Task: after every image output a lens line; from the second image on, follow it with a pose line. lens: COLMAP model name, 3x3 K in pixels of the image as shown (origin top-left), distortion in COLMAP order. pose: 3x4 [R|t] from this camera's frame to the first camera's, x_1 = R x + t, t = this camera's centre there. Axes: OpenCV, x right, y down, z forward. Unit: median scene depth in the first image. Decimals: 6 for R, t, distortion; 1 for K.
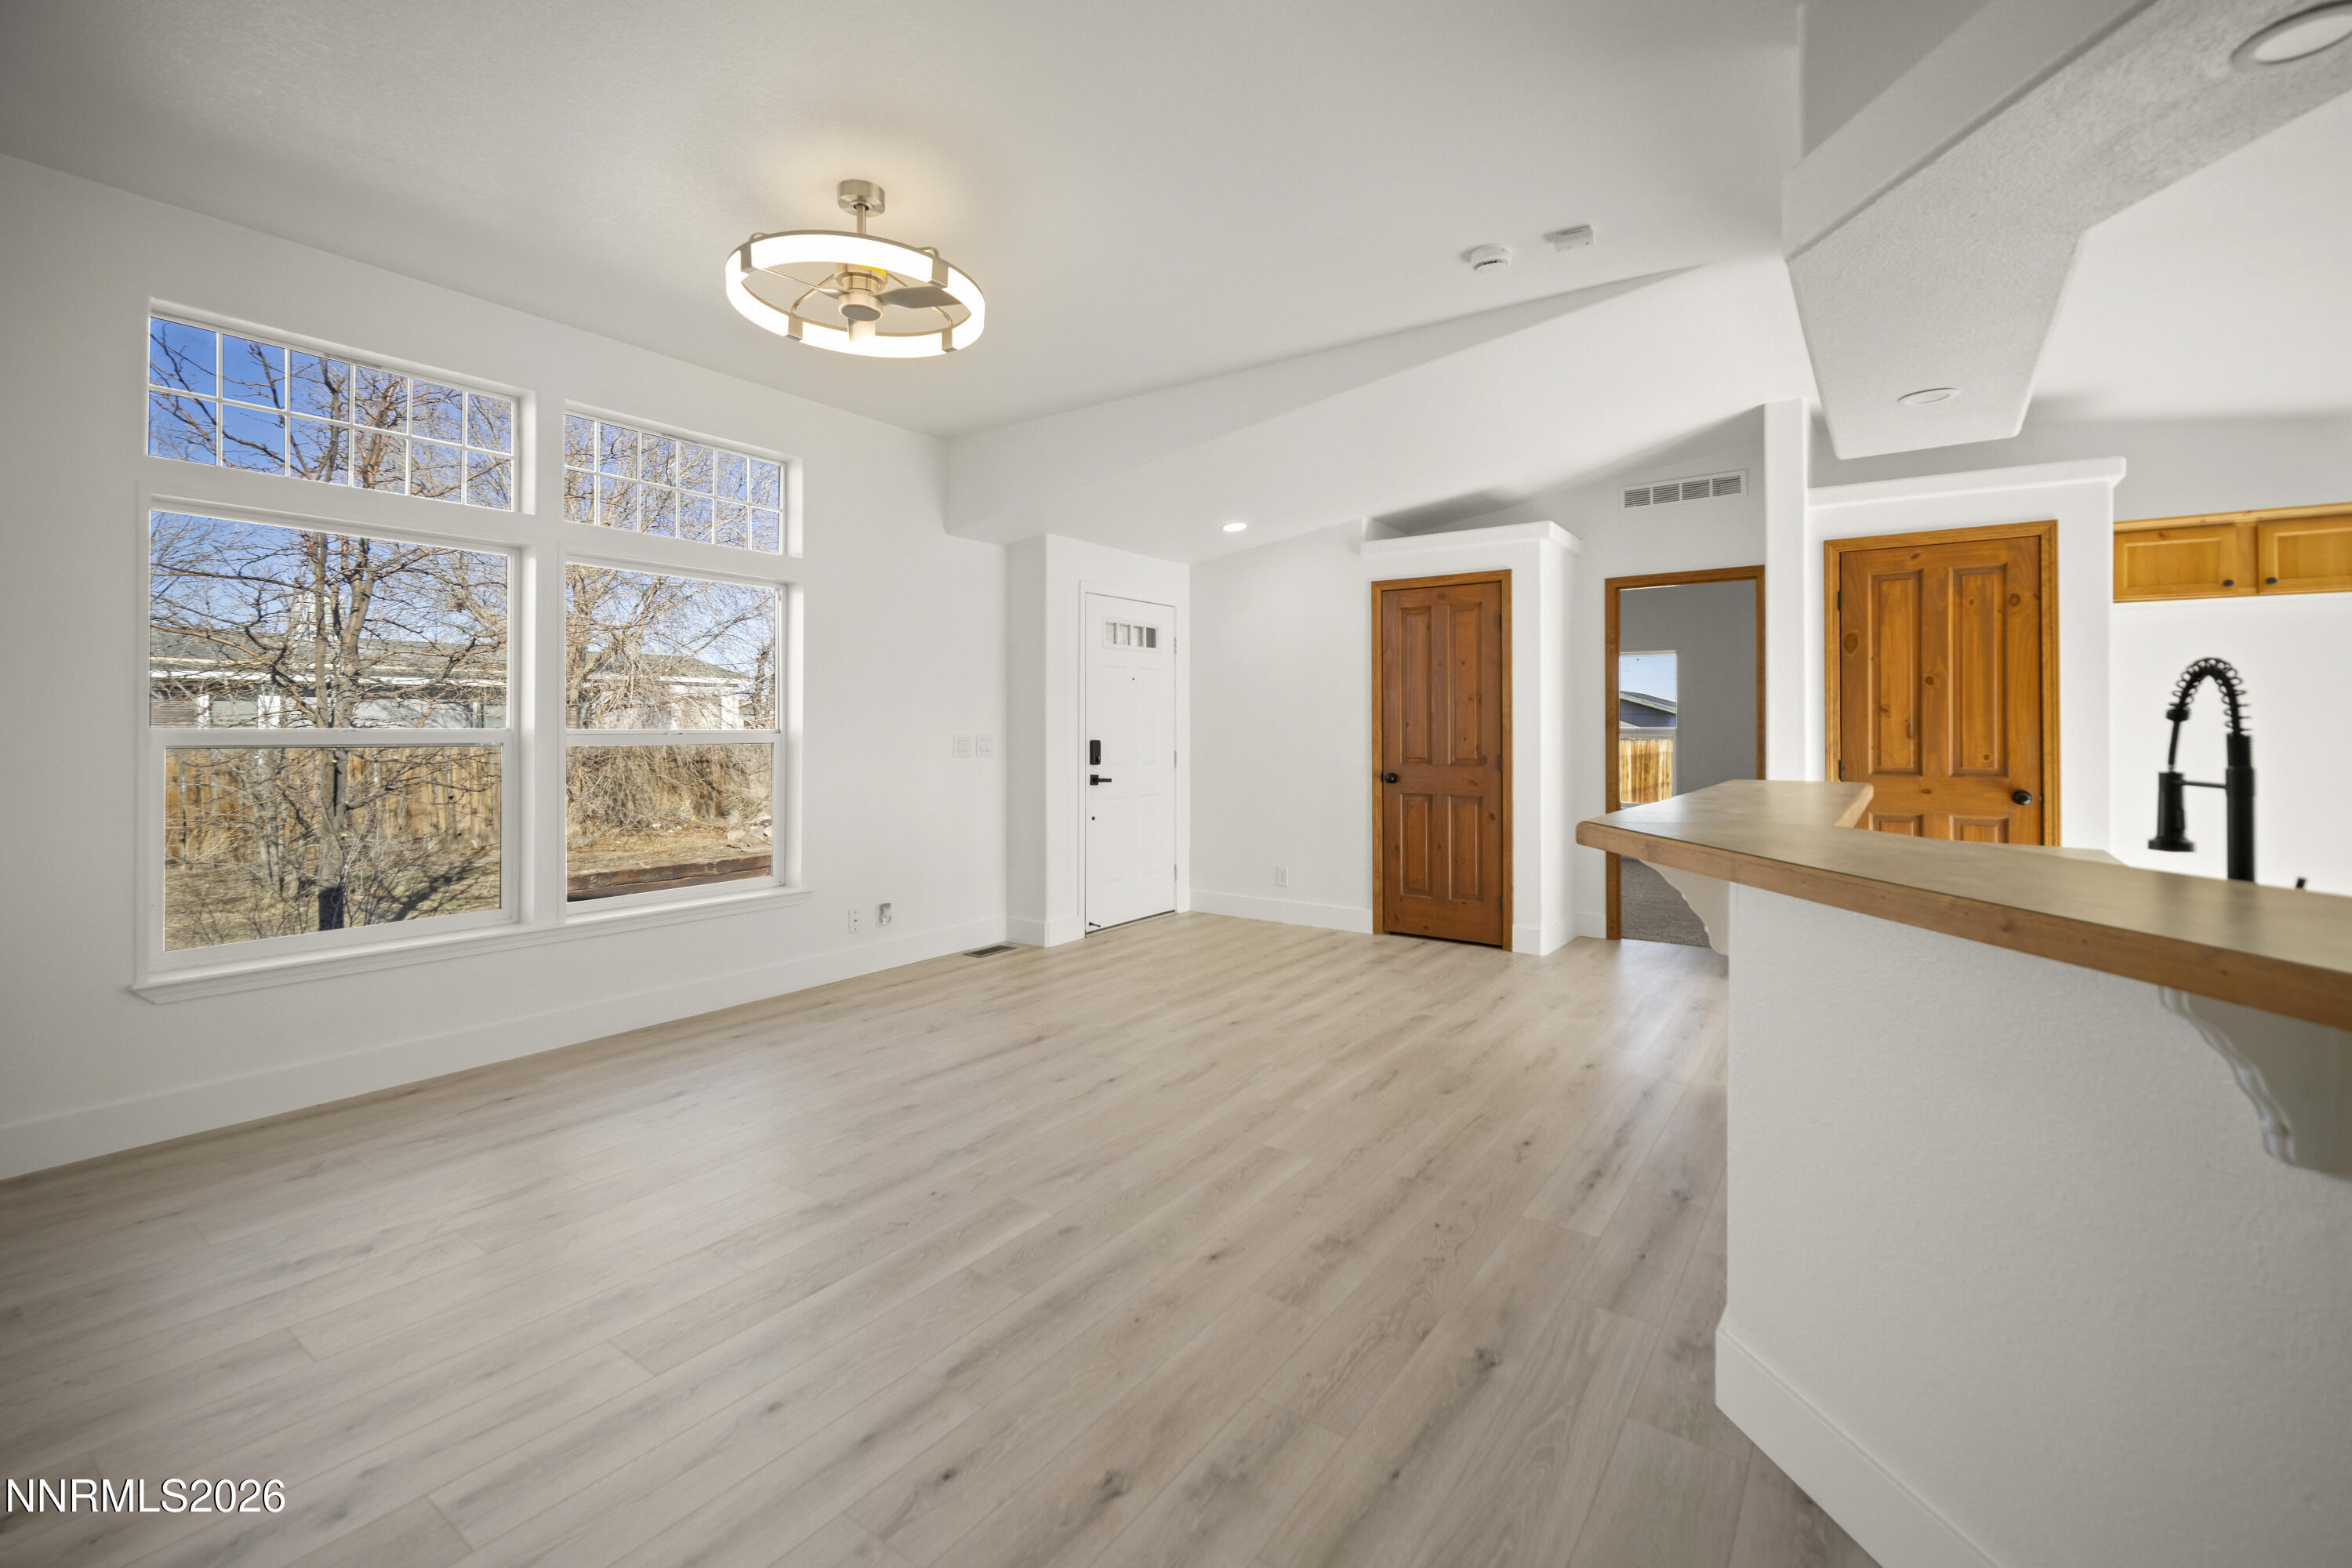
lens RADIAL K [[1014.6, 0, 1164.6], [0, 1014.6, 722.5], [0, 0, 1]] dist [0.000336, 0.000083]
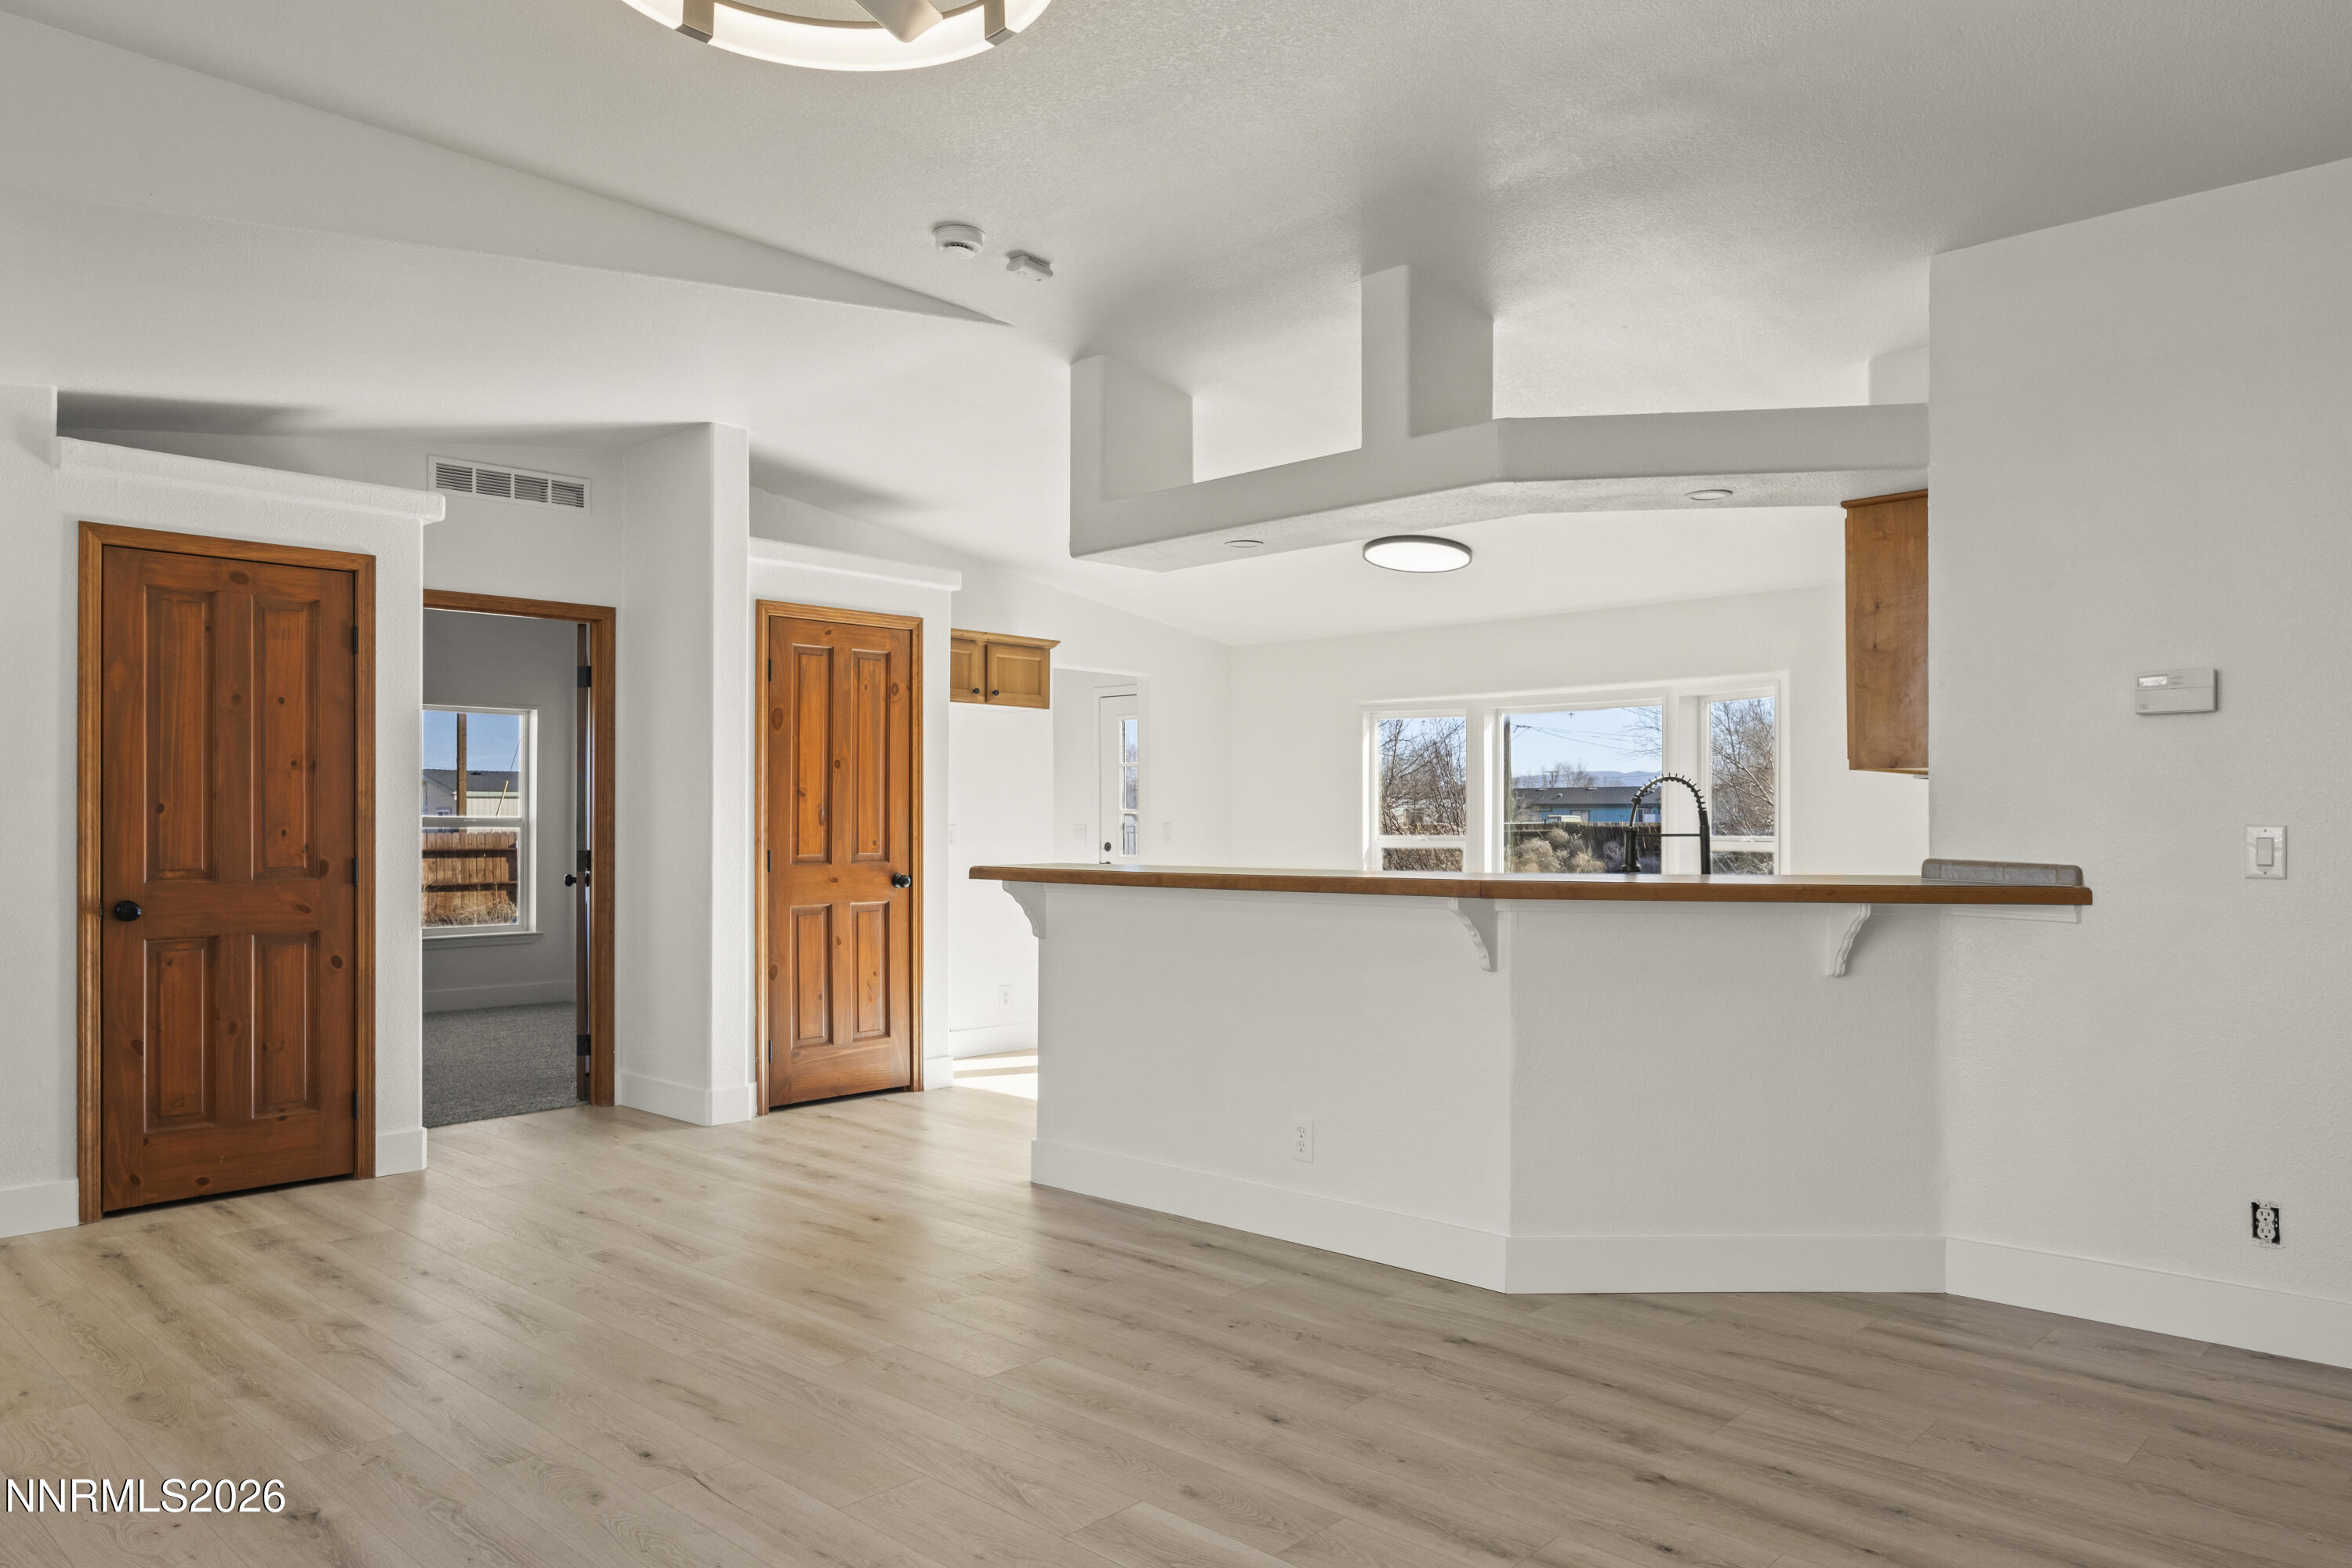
lens RADIAL K [[1554.3, 0, 1231.4], [0, 1554.3, 821.2], [0, 0, 1]] dist [-0.026086, 0.017073]
pose [[0.107840, -0.001943, 0.994166, -0.850555], [-0.001524, 0.999997, 0.002119, 0.011187], [-0.994167, -0.001743, 0.107837, 0.606143]]
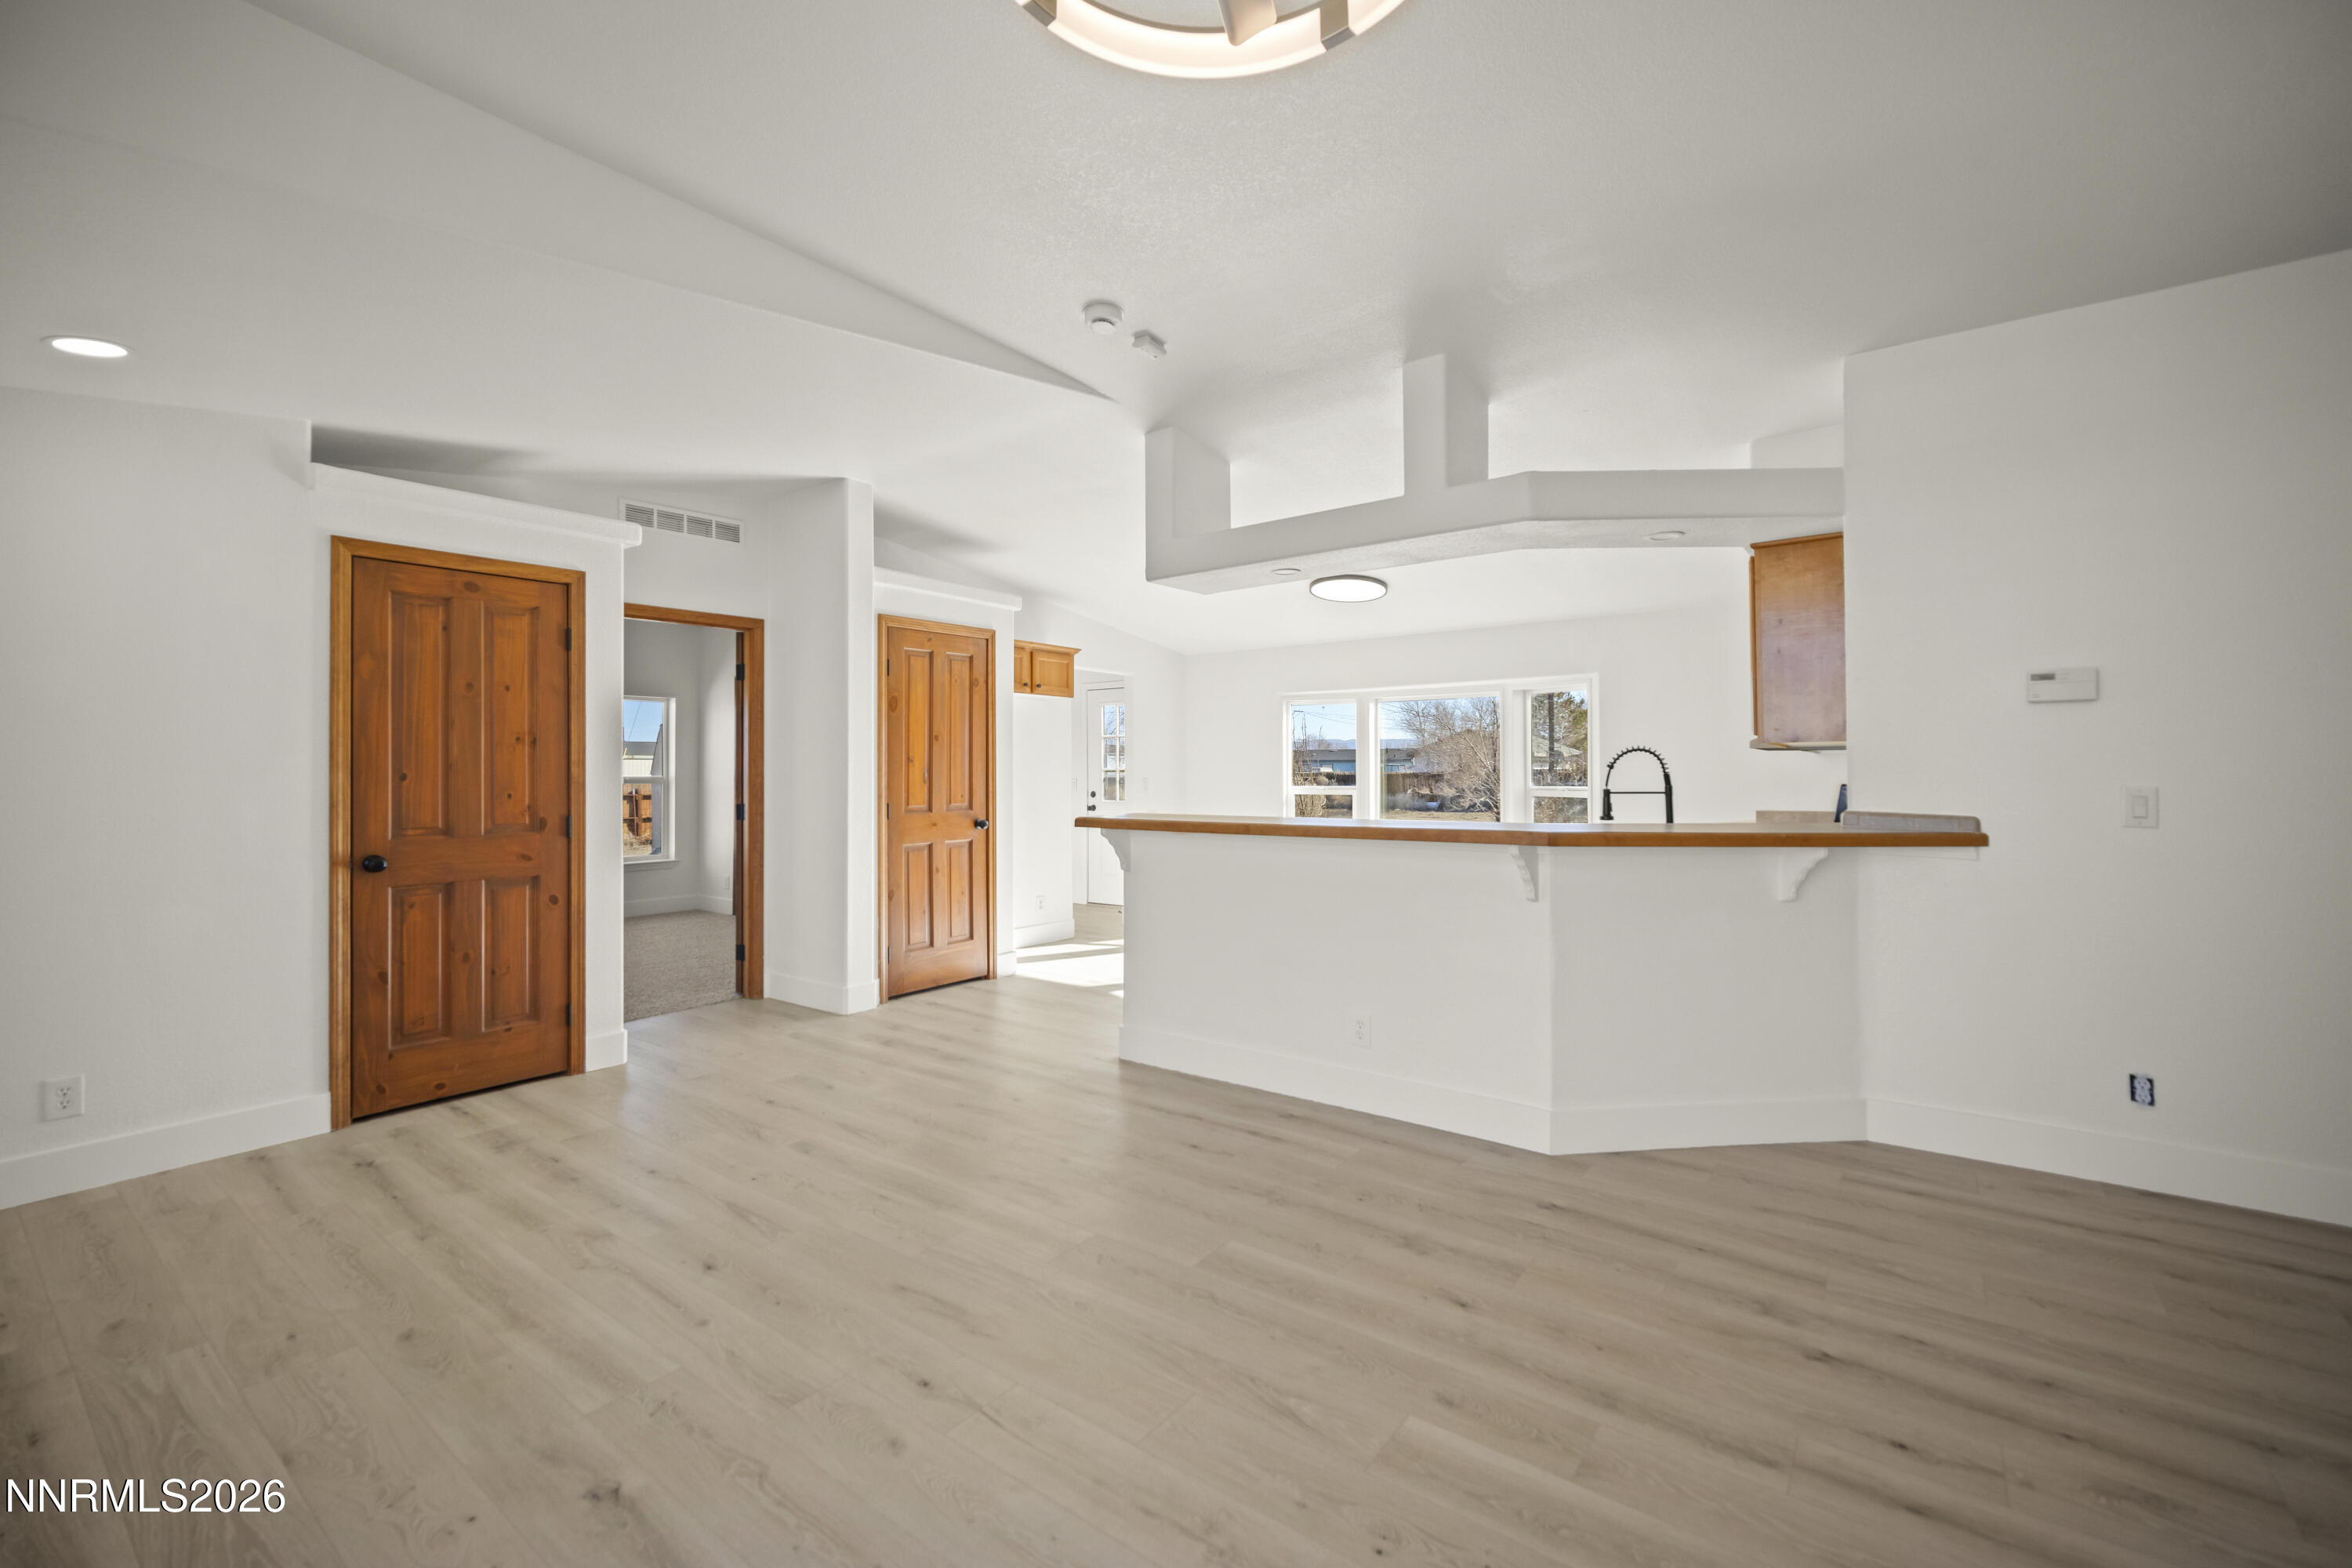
lens RADIAL K [[985.4, 0, 1191.6], [0, 985.4, 766.1], [0, 0, 1]] dist [-0.001754, -0.000055]
pose [[0.014141, 0.002983, 0.999896, -0.627391], [0.002857, 0.999991, -0.003024, -0.001924], [-0.999896, 0.002899, 0.014133, 0.846197]]
